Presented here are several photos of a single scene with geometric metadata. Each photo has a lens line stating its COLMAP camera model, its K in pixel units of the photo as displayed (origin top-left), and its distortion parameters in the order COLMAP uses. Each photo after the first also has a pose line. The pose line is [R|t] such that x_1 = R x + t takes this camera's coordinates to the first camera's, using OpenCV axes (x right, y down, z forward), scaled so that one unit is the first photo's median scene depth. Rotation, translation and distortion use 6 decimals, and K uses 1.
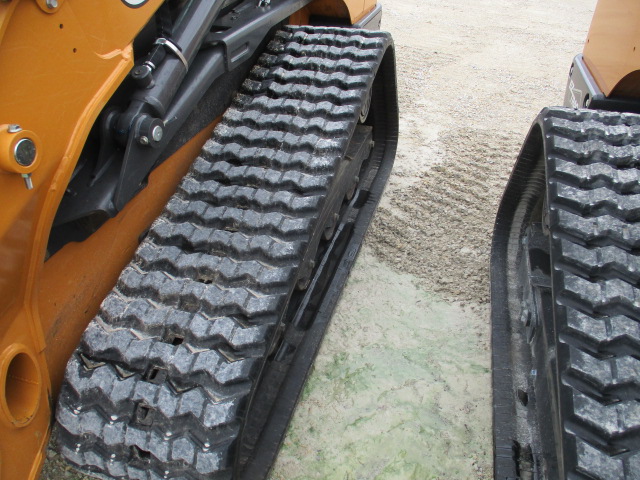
lens RADIAL K [[530.2, 0, 314.5], [0, 530.2, 241.1], [0, 0, 1]] dist [-0.029890, 0.003208]
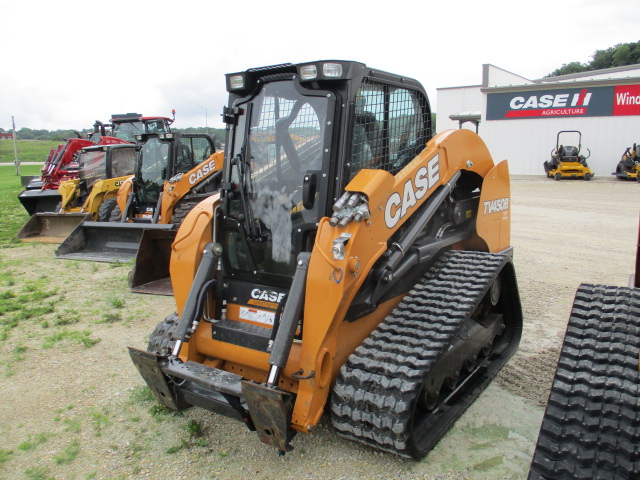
lens RADIAL K [[530.2, 0, 314.5], [0, 530.2, 241.1], [0, 0, 1]] dist [-0.029890, 0.003208]
pose [[0.951479, 0.029965, -0.306252, 0.073714], [-0.164443, 0.890729, -0.423745, 0.506201], [0.260090, 0.453545, 0.852437, -0.848833]]
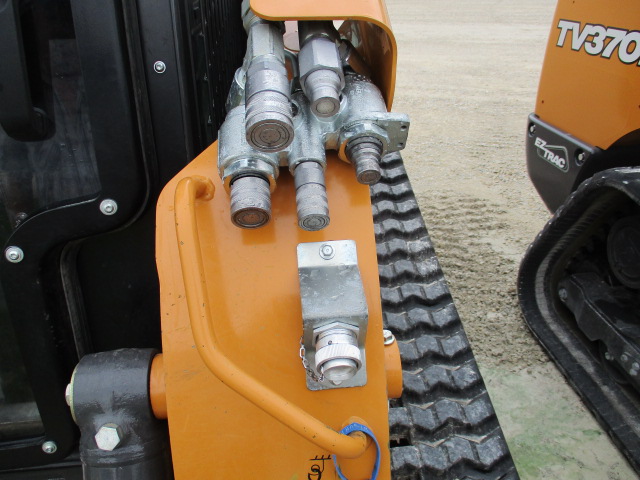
lens RADIAL K [[530.2, 0, 314.5], [0, 530.2, 241.1], [0, 0, 1]] dist [-0.029890, 0.003208]
pose [[0.930647, -0.202853, 0.304543, -0.398341], [0.240741, 0.966210, -0.092095, -0.140596], [-0.275571, 0.159024, 0.948036, 0.159717]]
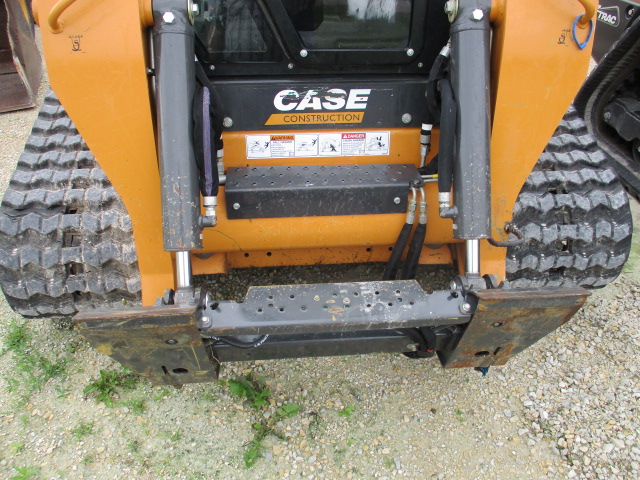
lens RADIAL K [[528.6, 0, 331.3], [0, 528.6, 239.9], [0, 0, 1]] dist [0.002623, 0.001845]
pose [[0.925994, -0.206874, 0.315813, -0.900446], [0.205954, 0.977874, 0.036679, 0.136805], [-0.316414, 0.031079, 0.948112, -0.096481]]
